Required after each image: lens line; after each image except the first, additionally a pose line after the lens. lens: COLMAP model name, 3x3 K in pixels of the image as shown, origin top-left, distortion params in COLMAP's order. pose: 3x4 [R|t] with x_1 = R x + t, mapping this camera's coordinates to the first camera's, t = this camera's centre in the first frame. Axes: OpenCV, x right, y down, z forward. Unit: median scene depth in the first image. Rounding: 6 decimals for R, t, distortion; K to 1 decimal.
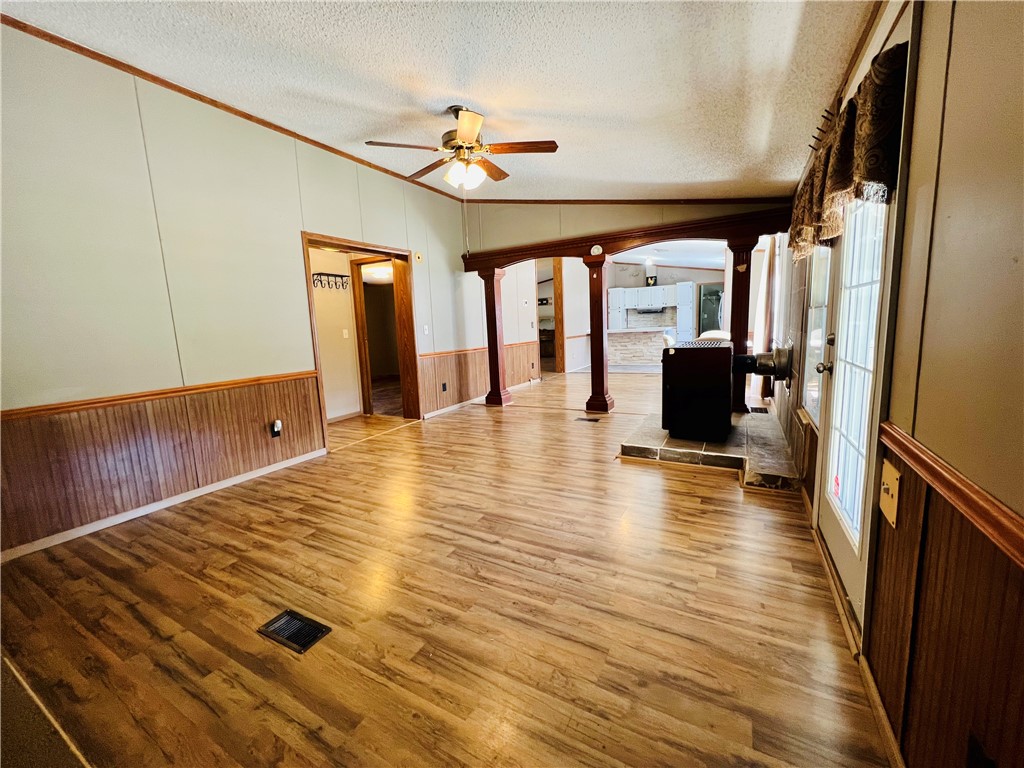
lens RADIAL K [[407.1, 0, 513.9], [0, 407.1, 380.1], [0, 0, 1]] dist [-0.000810, 0.000340]
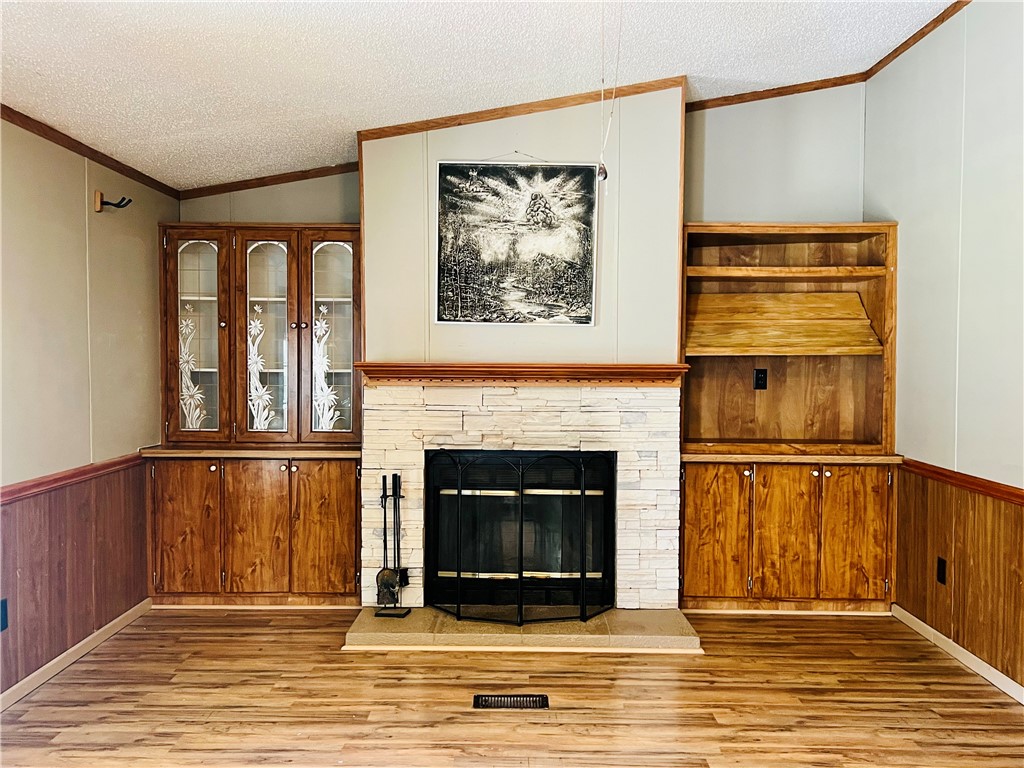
lens RADIAL K [[874.4, 0, 512.3], [0, 874.4, 394.3], [0, 0, 1]] dist [0.065662, -0.056793]
pose [[-0.878896, 0.059959, -0.473229, 0.238395], [-0.030739, 0.982888, 0.181622, -0.285360], [0.476021, 0.174174, -0.862013, 1.573459]]
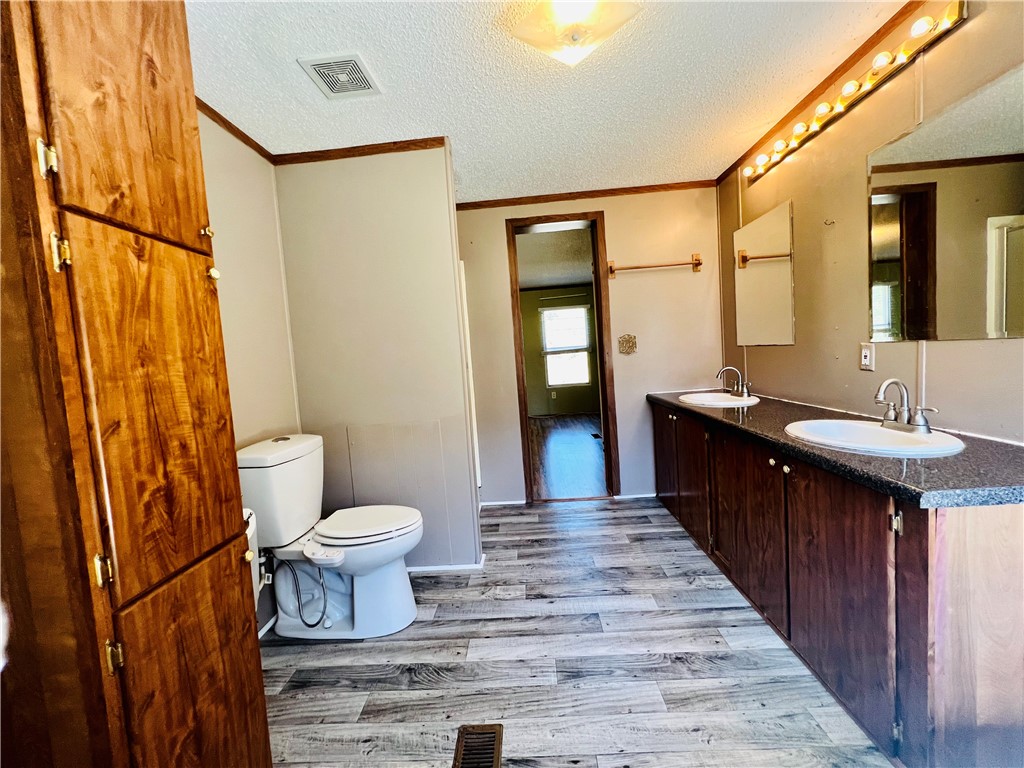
lens RADIAL K [[407.1, 0, 513.5], [0, 407.1, 379.6], [0, 0, 1]] dist [-0.000810, 0.000340]
pose [[0.454601, 0.069710, -0.887963, -0.554187], [-0.073426, 0.996472, 0.040637, 0.228756], [0.887664, 0.046726, 0.458116, 0.514583]]
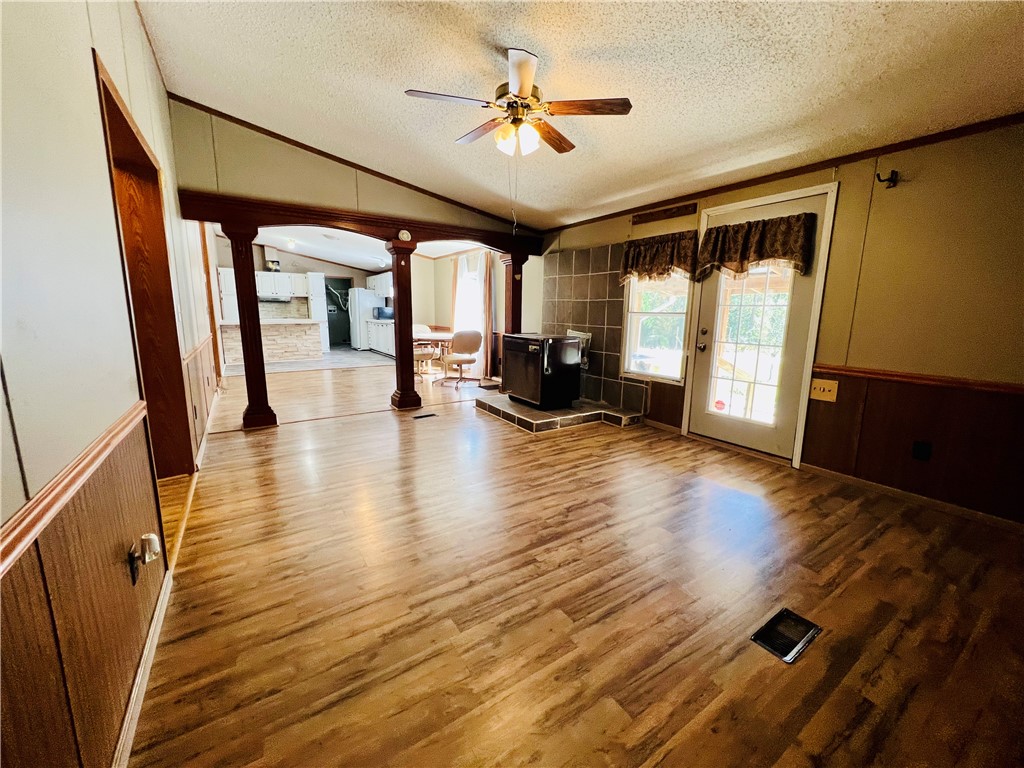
lens RADIAL K [[407.1, 0, 511.2], [0, 407.1, 380.4], [0, 0, 1]] dist [-0.000810, 0.000340]
pose [[0.463882, -0.099658, 0.880274, -0.947812], [0.086976, 0.993975, 0.066697, -0.054263], [-0.881617, 0.045623, 0.469755, 0.641974]]
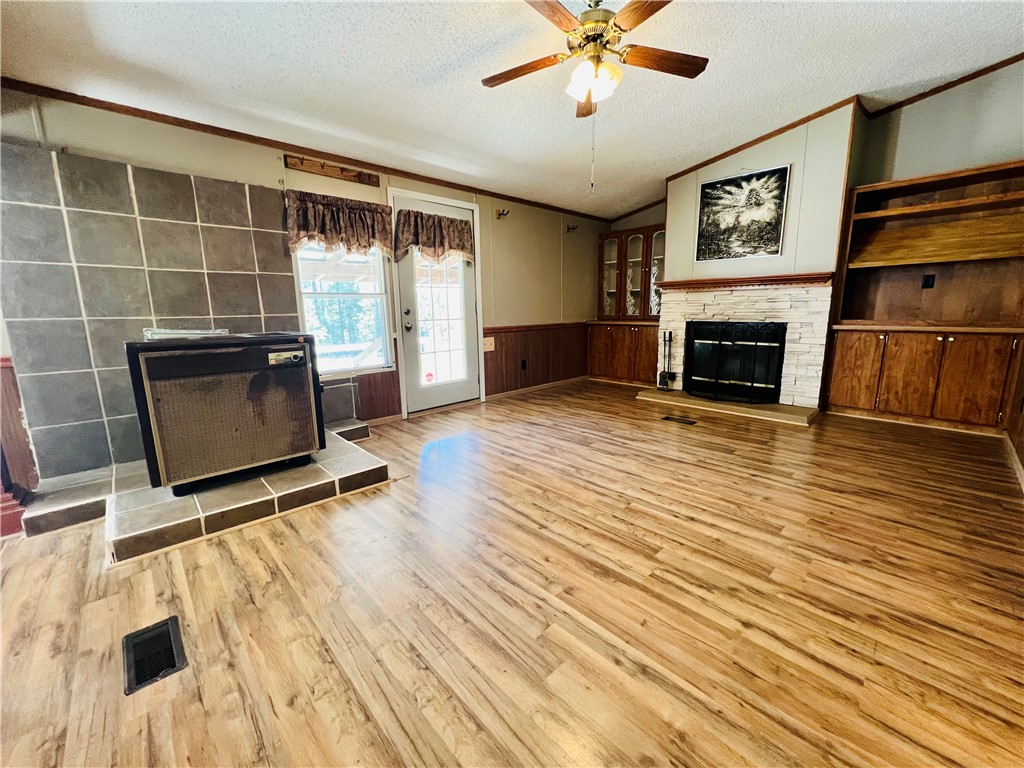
lens RADIAL K [[407.1, 0, 512.6], [0, 407.1, 379.8], [0, 0, 1]] dist [-0.000810, 0.000340]
pose [[-0.951133, 0.007908, 0.308680, -0.211350], [0.101453, 0.952177, 0.288213, -0.211661], [-0.291638, 0.305446, -0.906449, 1.923692]]
